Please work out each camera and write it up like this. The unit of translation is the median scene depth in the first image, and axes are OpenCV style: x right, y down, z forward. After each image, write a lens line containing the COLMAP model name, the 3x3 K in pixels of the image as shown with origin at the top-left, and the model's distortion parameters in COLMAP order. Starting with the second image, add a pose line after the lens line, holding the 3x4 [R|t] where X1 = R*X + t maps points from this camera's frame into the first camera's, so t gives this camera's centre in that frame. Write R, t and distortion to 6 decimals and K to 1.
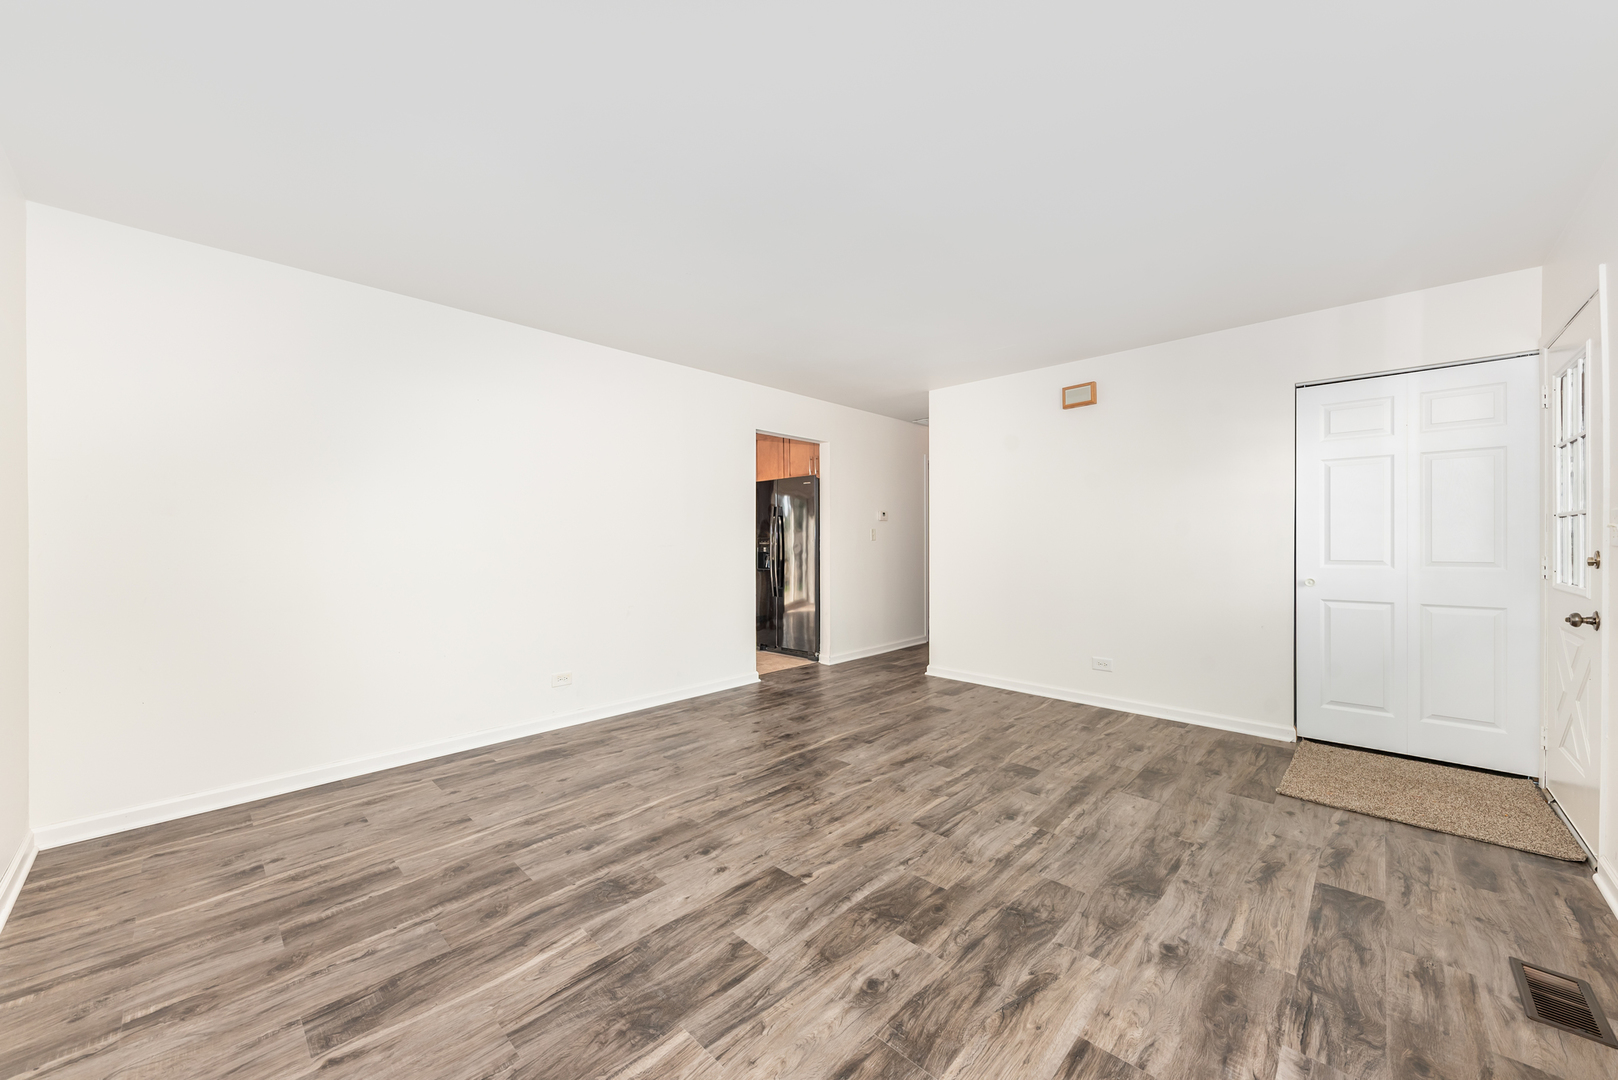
lens RADIAL K [[590.4, 0, 809.0], [0, 590.4, 540.0], [0, 0, 1]] dist [0.013252, -0.005390]
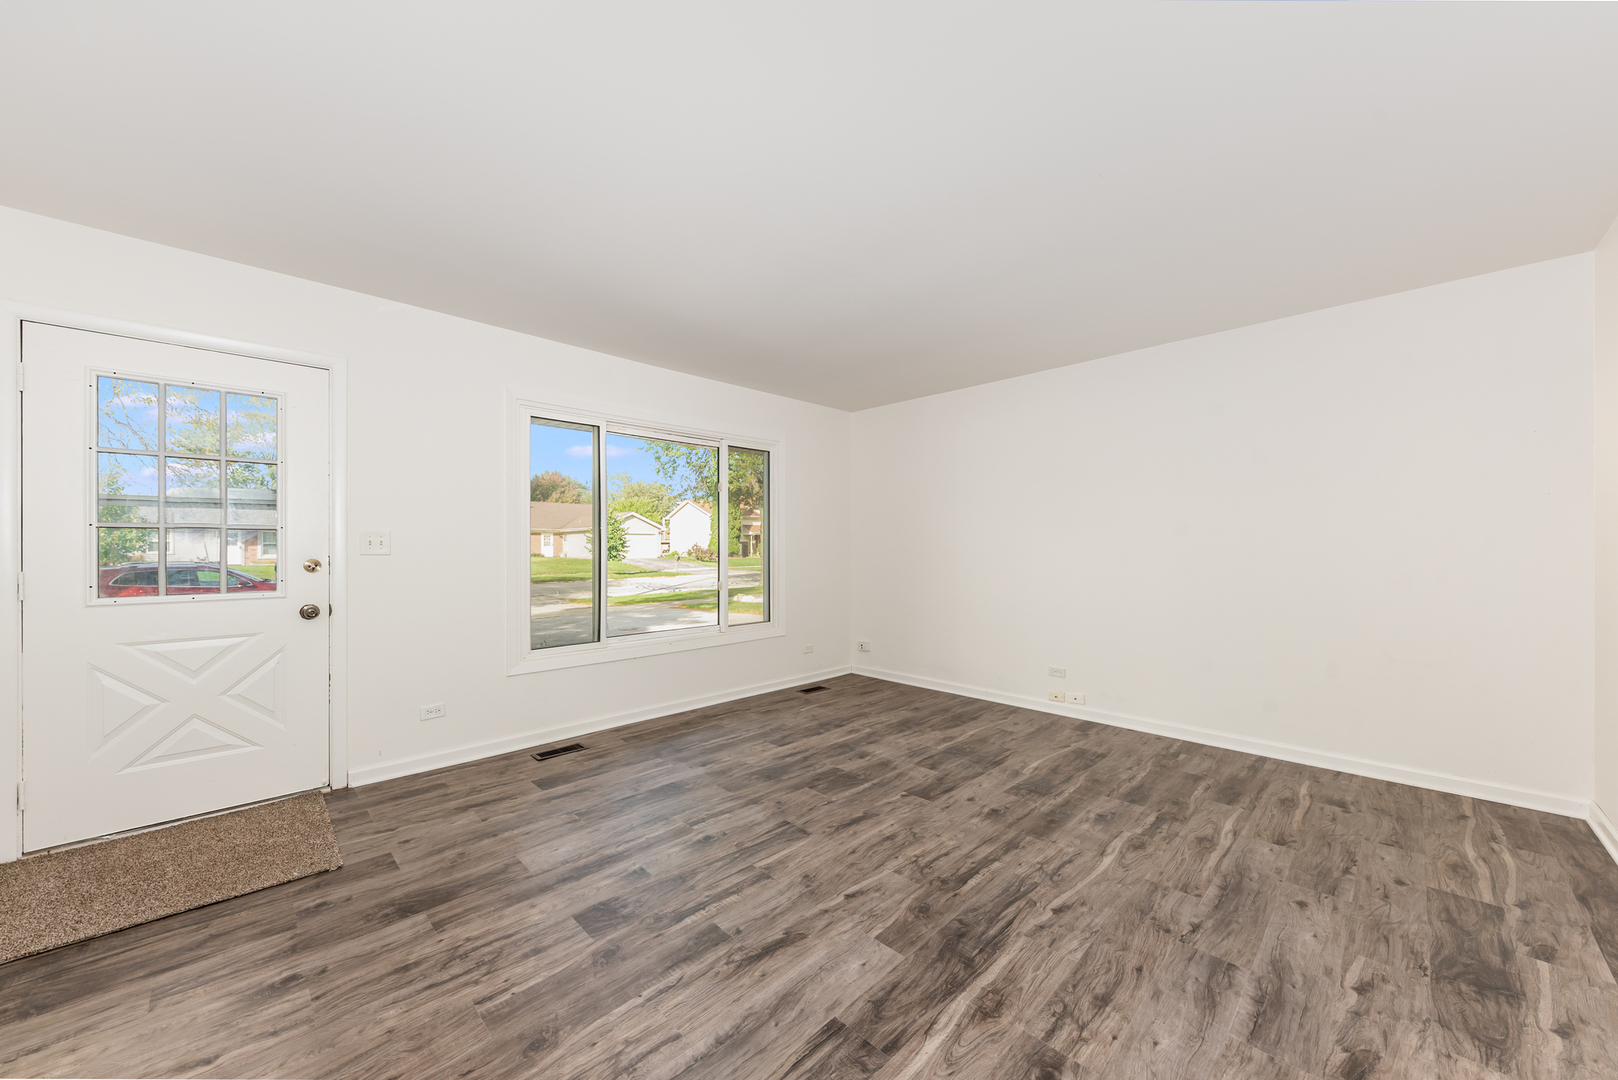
lens RADIAL K [[590.4, 0, 809.0], [0, 590.4, 540.0], [0, 0, 1]] dist [0.013252, -0.005390]
pose [[-0.999588, 0.003493, 0.028505, 0.151864], [0.003146, 0.999921, -0.012182, -0.004559], [-0.028545, -0.012087, -0.999519, 2.055539]]
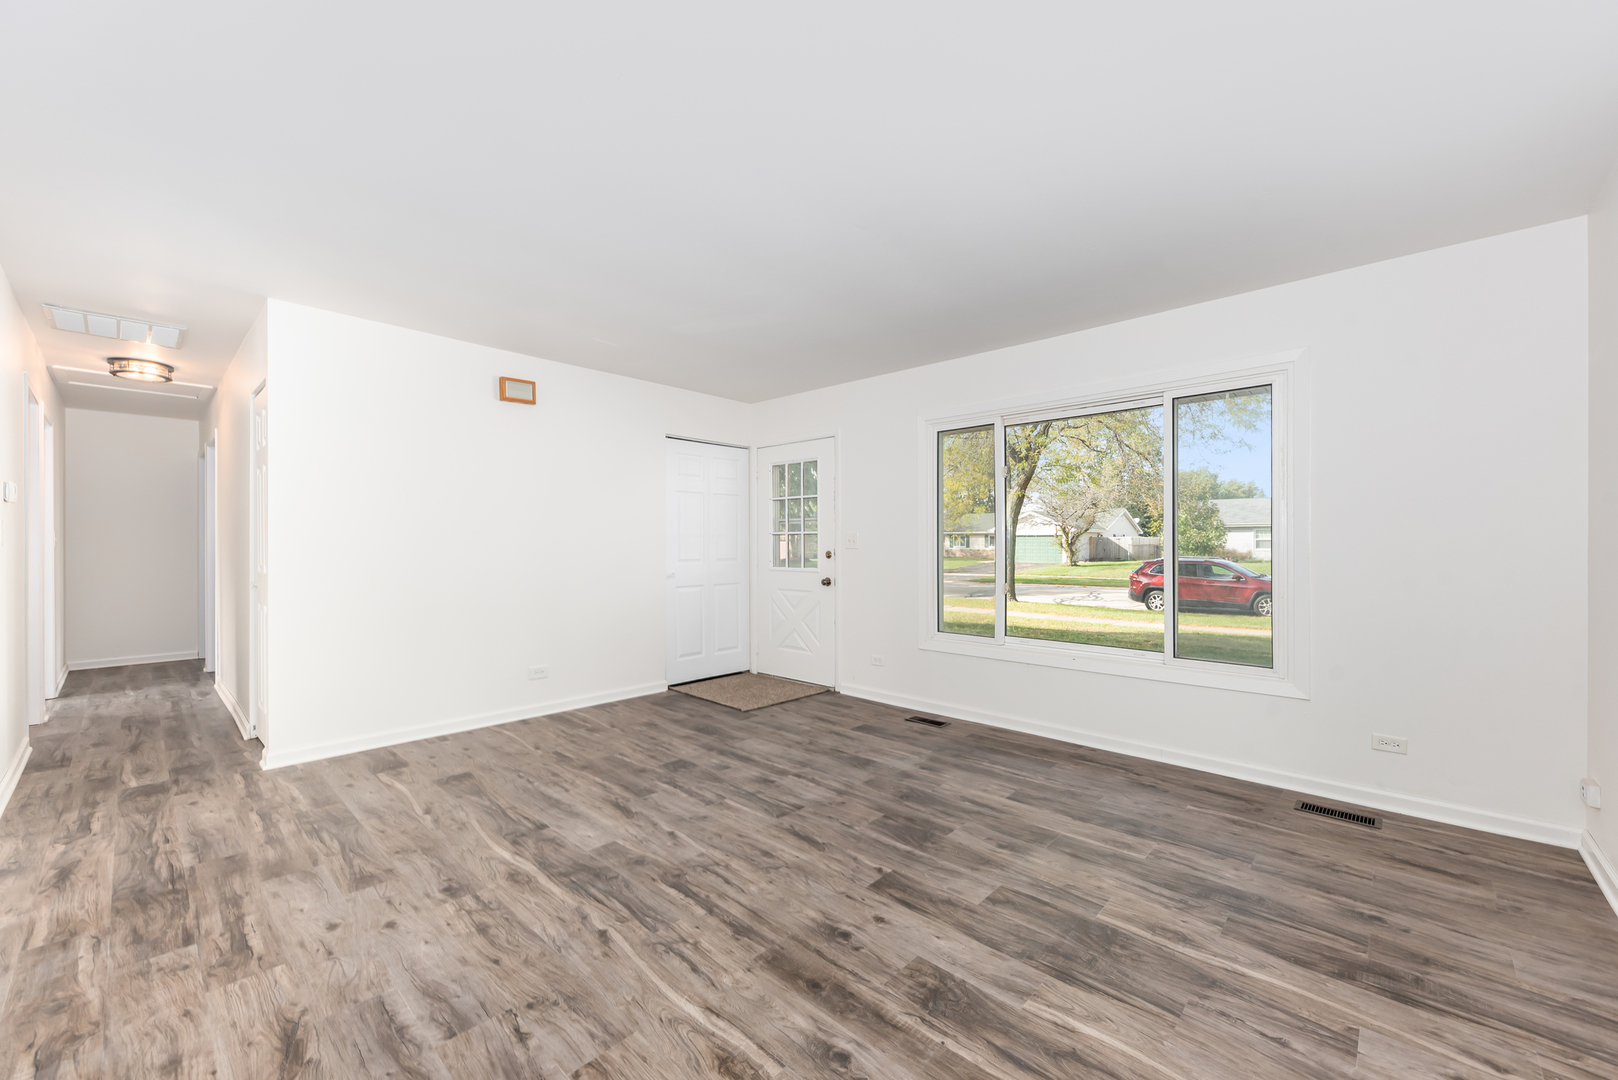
lens RADIAL K [[629.3, 0, 803.8], [0, 629.3, 545.0], [0, 0, 1]] dist [0.004586, -0.000381]
pose [[-0.005492, 0.001864, 0.999983, -0.958416], [-0.001896, 0.999996, -0.001874, -0.000047], [-0.999983, -0.001906, -0.005488, 0.986922]]
